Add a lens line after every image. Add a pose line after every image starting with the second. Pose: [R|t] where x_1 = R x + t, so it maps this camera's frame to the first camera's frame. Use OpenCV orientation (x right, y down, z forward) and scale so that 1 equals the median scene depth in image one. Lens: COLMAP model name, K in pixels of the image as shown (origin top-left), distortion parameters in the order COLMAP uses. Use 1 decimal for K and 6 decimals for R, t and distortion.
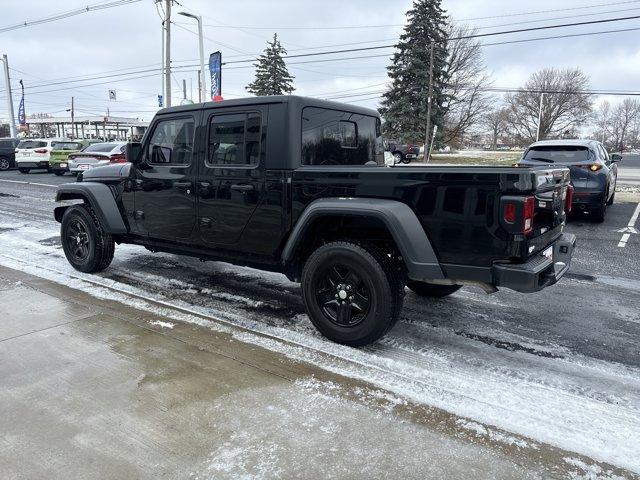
lens RADIAL K [[484.9, 0, 328.6], [0, 484.9, 239.5], [0, 0, 1]] dist [0.032257, 0.004519]
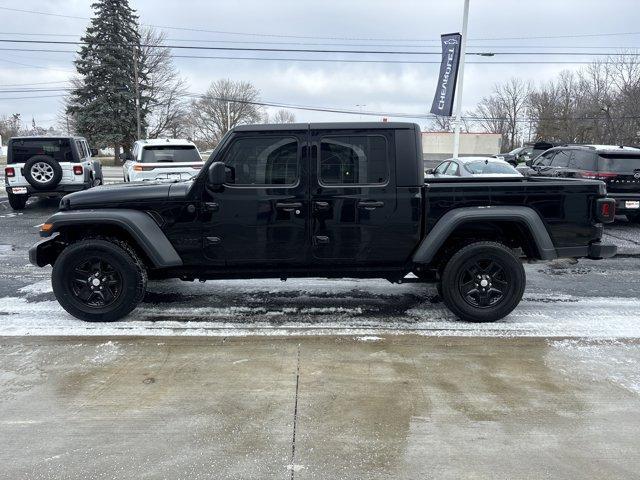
lens RADIAL K [[484.6, 0, 316.8], [0, 484.6, 242.2], [0, 0, 1]] dist [0.027159, -0.014176]
pose [[0.804936, -0.107665, 0.583512, -0.799616], [0.106521, 0.993644, 0.036397, -0.064792], [-0.583722, 0.032859, 0.811289, 0.169316]]
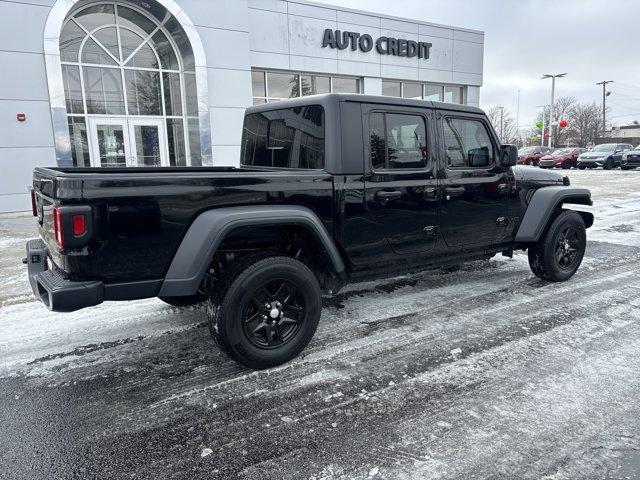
lens RADIAL K [[481.2, 0, 320.0], [0, 481.2, 240.0], [0, 0, 1]] dist [0.024746, -0.007893]
pose [[-0.369044, 0.156999, -0.916056, 0.833902], [-0.152449, 0.962054, 0.226299, -0.229674], [0.916824, 0.223166, -0.331106, 1.348804]]
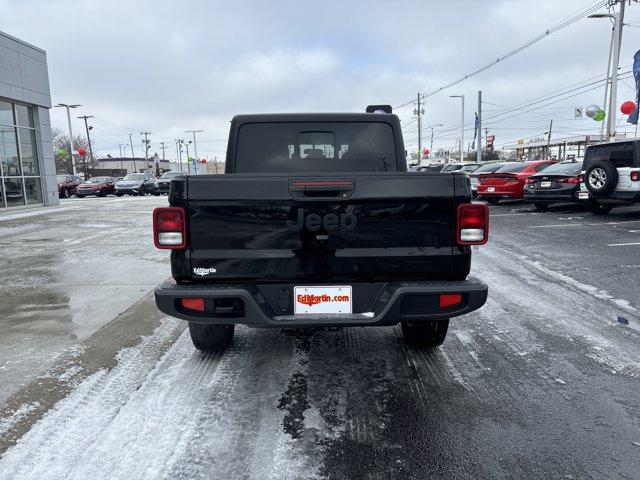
lens RADIAL K [[484.6, 0, 316.8], [0, 484.6, 242.2], [0, 0, 1]] dist [0.027159, -0.014176]
pose [[0.576483, 0.088114, -0.812344, 0.786415], [-0.117507, 0.992775, 0.024296, -0.048889], [0.808615, 0.081450, 0.582672, 0.436318]]
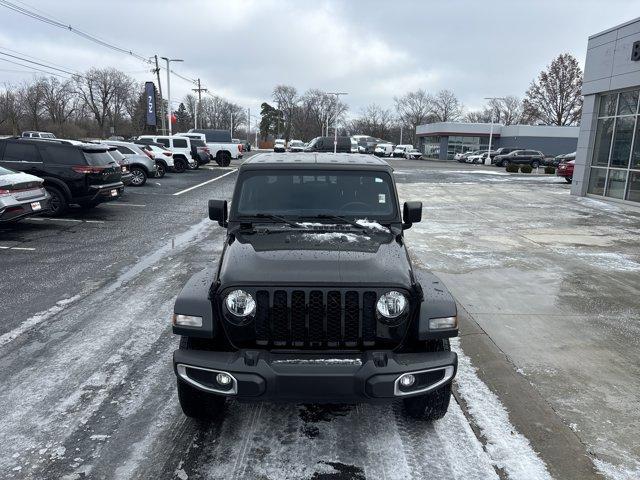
lens RADIAL K [[485.1, 0, 315.4], [0, 485.1, 239.7], [0, 0, 1]] dist [0.023255, -0.004607]
pose [[-0.565507, -0.194401, 0.801505, -1.084136], [0.116410, 0.943280, 0.310922, -0.455318], [-0.816487, 0.269132, -0.510801, 1.688667]]
